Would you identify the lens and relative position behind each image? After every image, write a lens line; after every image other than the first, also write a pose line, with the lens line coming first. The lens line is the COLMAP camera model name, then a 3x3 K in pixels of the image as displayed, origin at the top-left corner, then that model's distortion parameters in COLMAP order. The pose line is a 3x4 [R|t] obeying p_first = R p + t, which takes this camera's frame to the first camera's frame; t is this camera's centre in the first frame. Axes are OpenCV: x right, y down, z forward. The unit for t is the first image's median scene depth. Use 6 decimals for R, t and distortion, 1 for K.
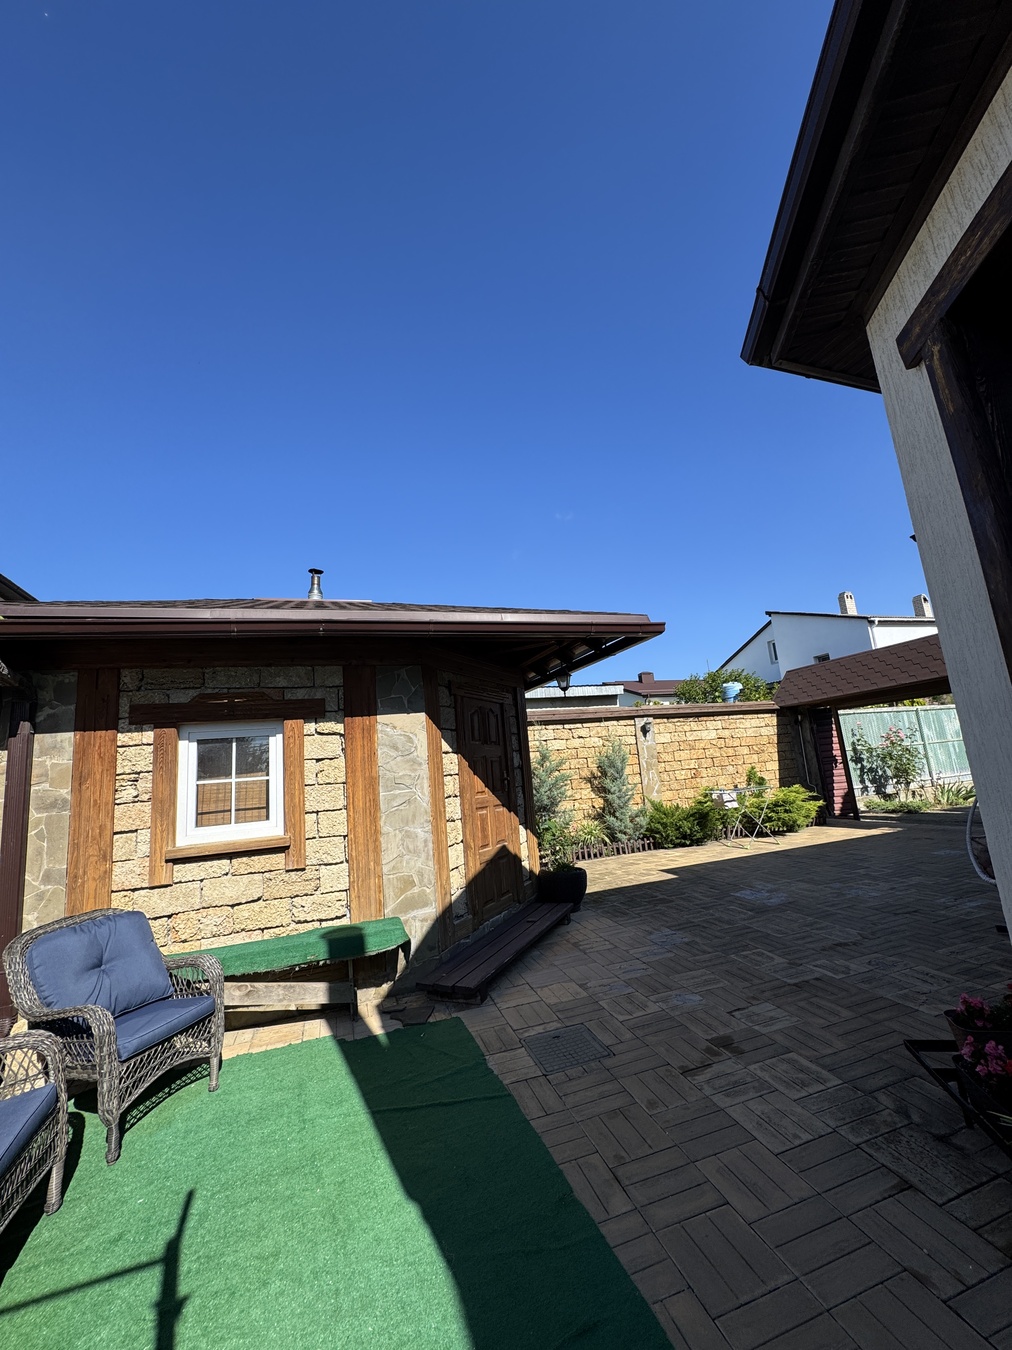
lens RADIAL K [[536.8, 0, 508.6], [0, 536.8, 675.1], [0, 0, 1]] dist [-0.002566, 0.000746]
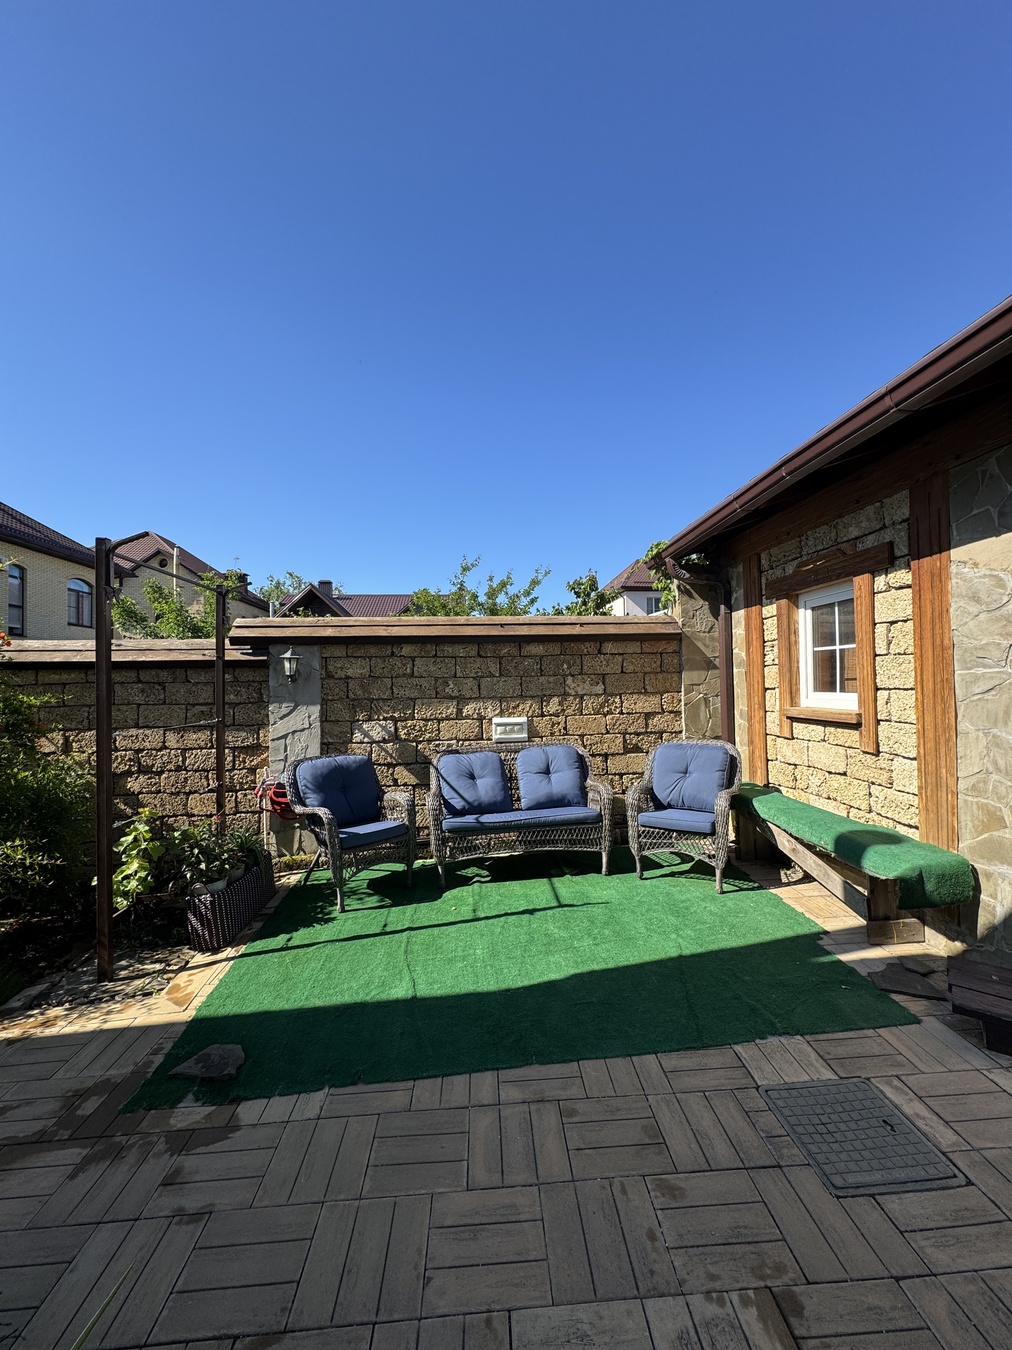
lens RADIAL K [[536.8, 0, 505.2], [0, 536.8, 675.6], [0, 0, 1]] dist [-0.002566, 0.000746]
pose [[-0.244680, 0.073642, -0.966803, 0.528282], [0.207987, 0.977887, 0.021849, 0.101156], [0.947034, -0.195737, -0.254586, 0.665091]]
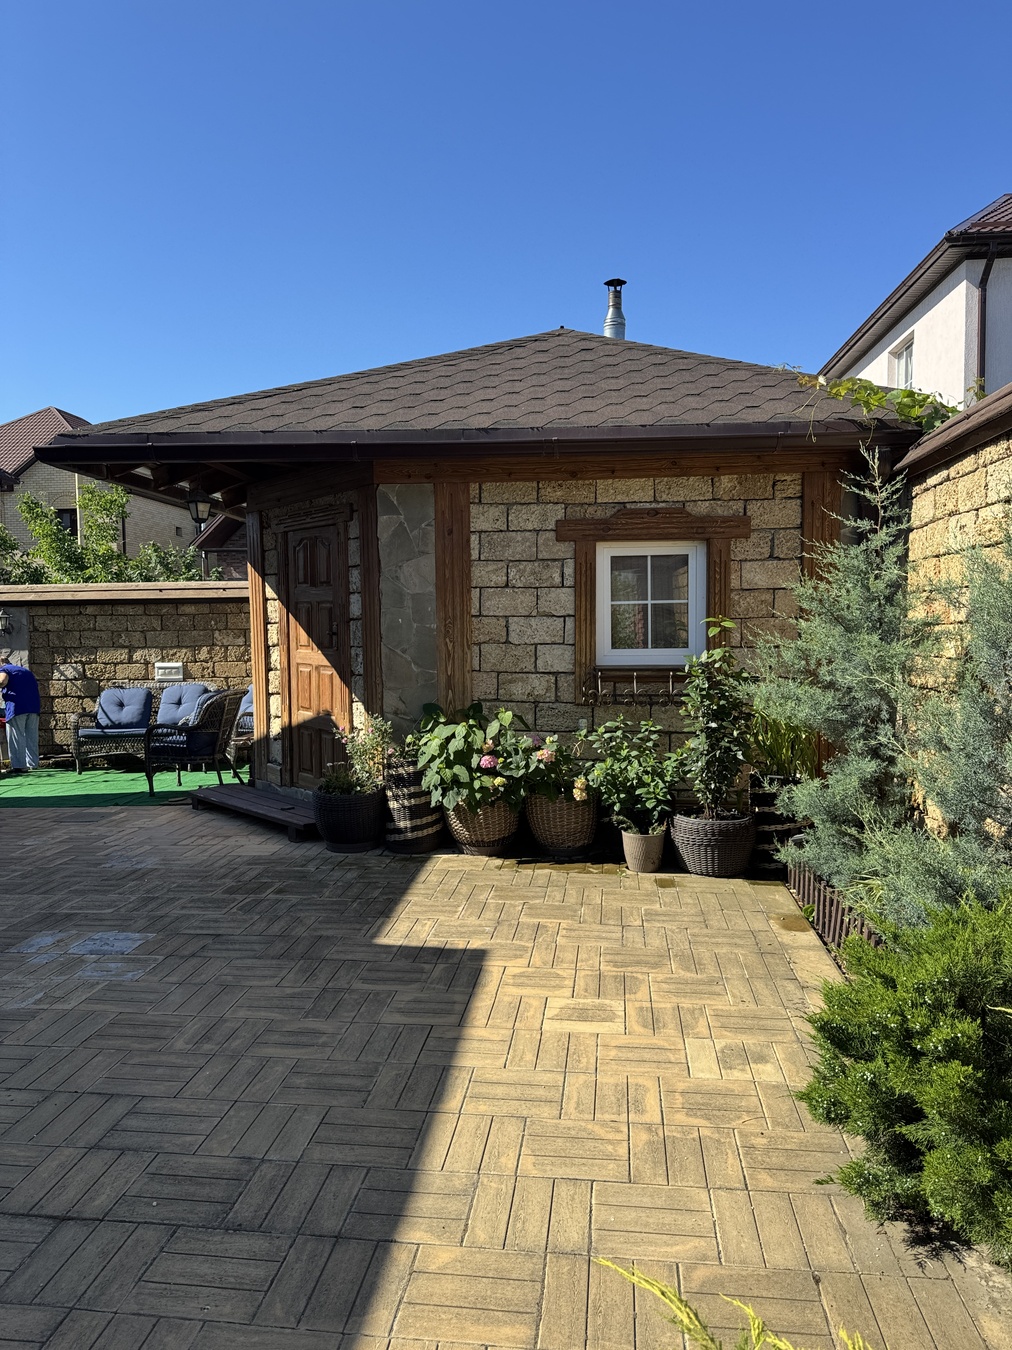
lens RADIAL K [[944.4, 0, 502.5], [0, 944.4, 685.9], [0, 0, 1]] dist [0.054195, -0.049997]
pose [[-0.424989, 0.145989, -0.893349, 1.402365], [0.207639, 0.976316, 0.060768, 0.317225], [0.881062, -0.159669, -0.445236, 2.379871]]
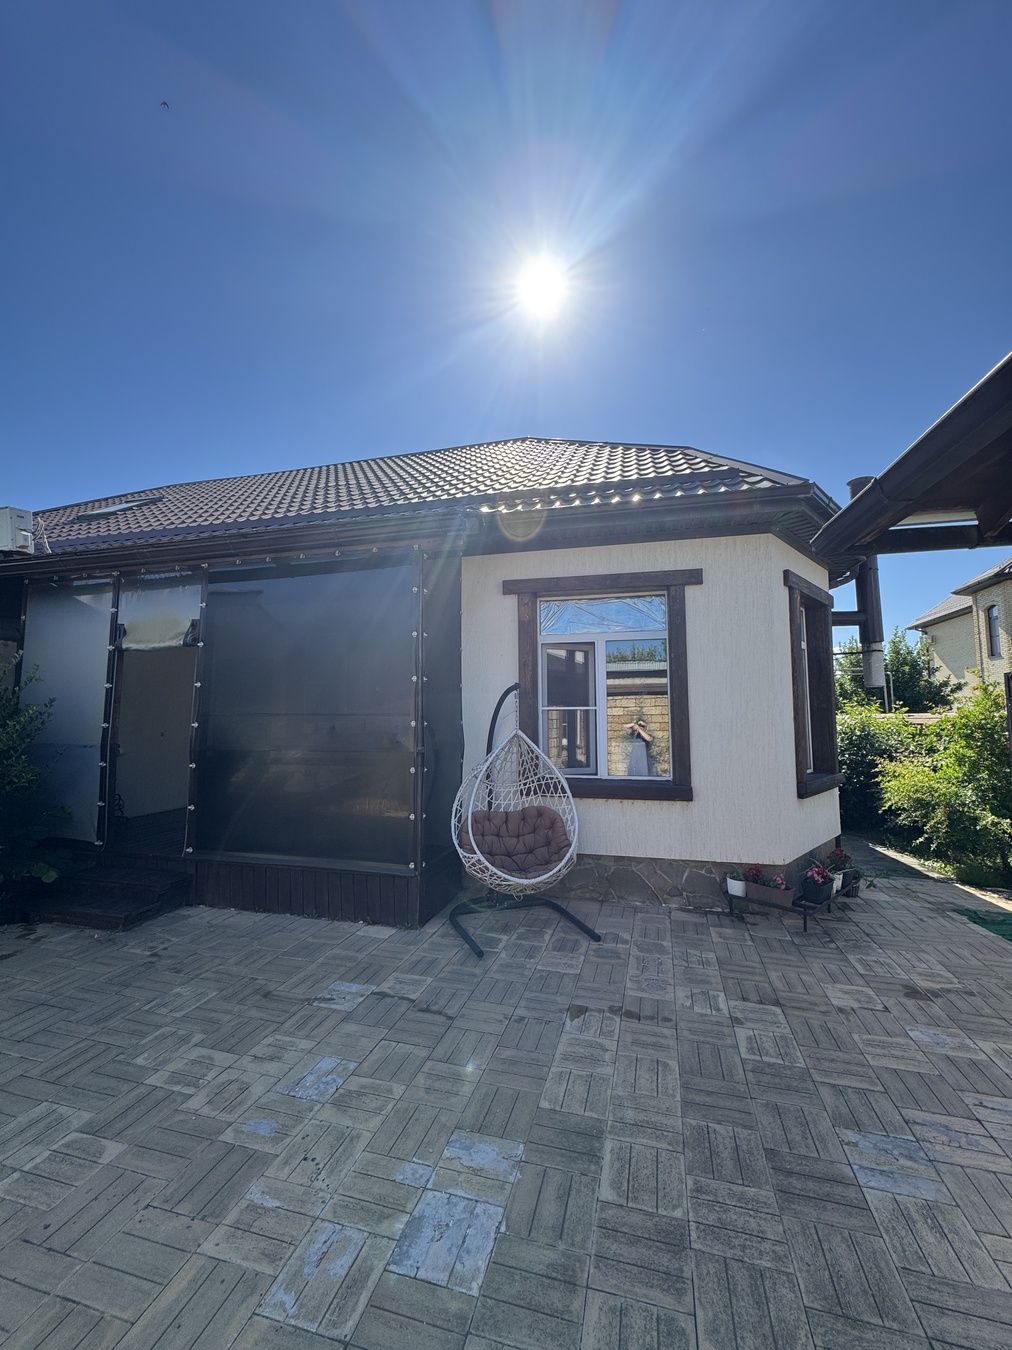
lens RADIAL K [[536.8, 0, 506.2], [0, 536.8, 675.7], [0, 0, 1]] dist [-0.002566, 0.000746]
pose [[-0.833339, 0.128977, 0.537505, 0.309670], [-0.028055, 0.961275, -0.274159, 0.261672], [-0.552050, -0.243547, -0.797449, 1.867390]]
